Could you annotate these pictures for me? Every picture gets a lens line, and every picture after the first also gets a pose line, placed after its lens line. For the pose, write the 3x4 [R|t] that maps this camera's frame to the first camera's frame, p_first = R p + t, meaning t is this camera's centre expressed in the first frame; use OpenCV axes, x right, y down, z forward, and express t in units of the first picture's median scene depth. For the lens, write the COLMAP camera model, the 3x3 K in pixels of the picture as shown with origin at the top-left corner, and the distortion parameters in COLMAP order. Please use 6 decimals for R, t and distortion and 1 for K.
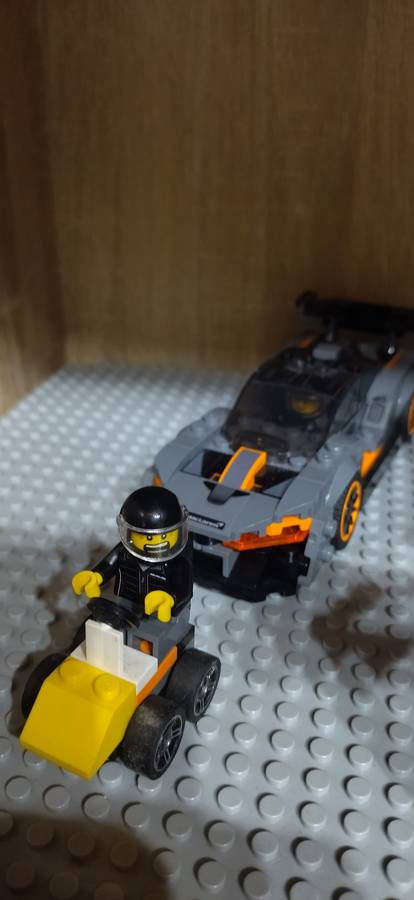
lens RADIAL K [[691.3, 0, 198.6], [0, 691.3, 421.7], [0, 0, 1]] dist [-0.004501, -0.038616]
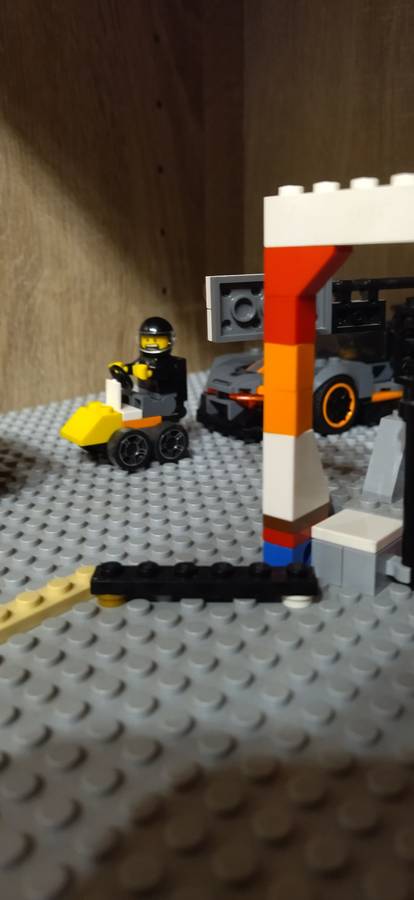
lens RADIAL K [[691.3, 0, 219.3], [0, 691.3, 435.7], [0, 0, 1]] dist [-0.004501, -0.038616]
pose [[0.899916, 0.096302, -0.425296, 0.615311], [-0.174931, 0.973118, -0.149801, 0.448835], [0.399437, 0.209206, 0.892571, -0.336782]]
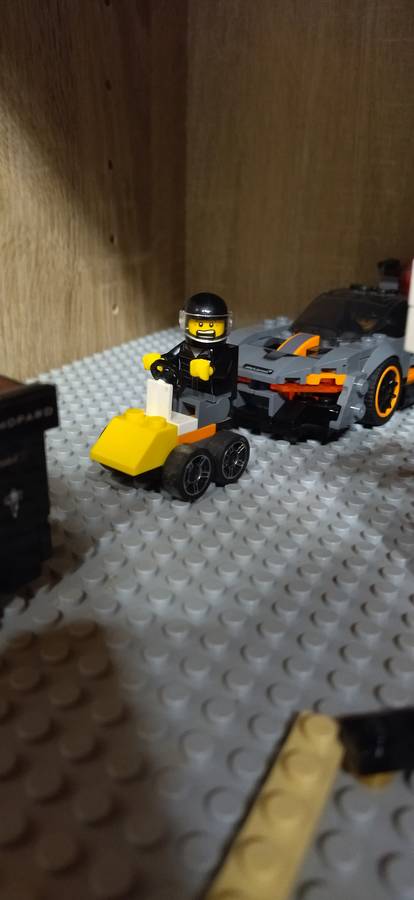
lens RADIAL K [[691.3, 0, 209.3], [0, 691.3, 430.4], [0, 0, 1]] dist [-0.004501, -0.038616]
pose [[0.978432, 0.089816, -0.186020, 0.149887], [-0.108387, 0.989826, -0.092180, 0.343437], [0.175849, 0.110355, 0.978212, -0.209922]]
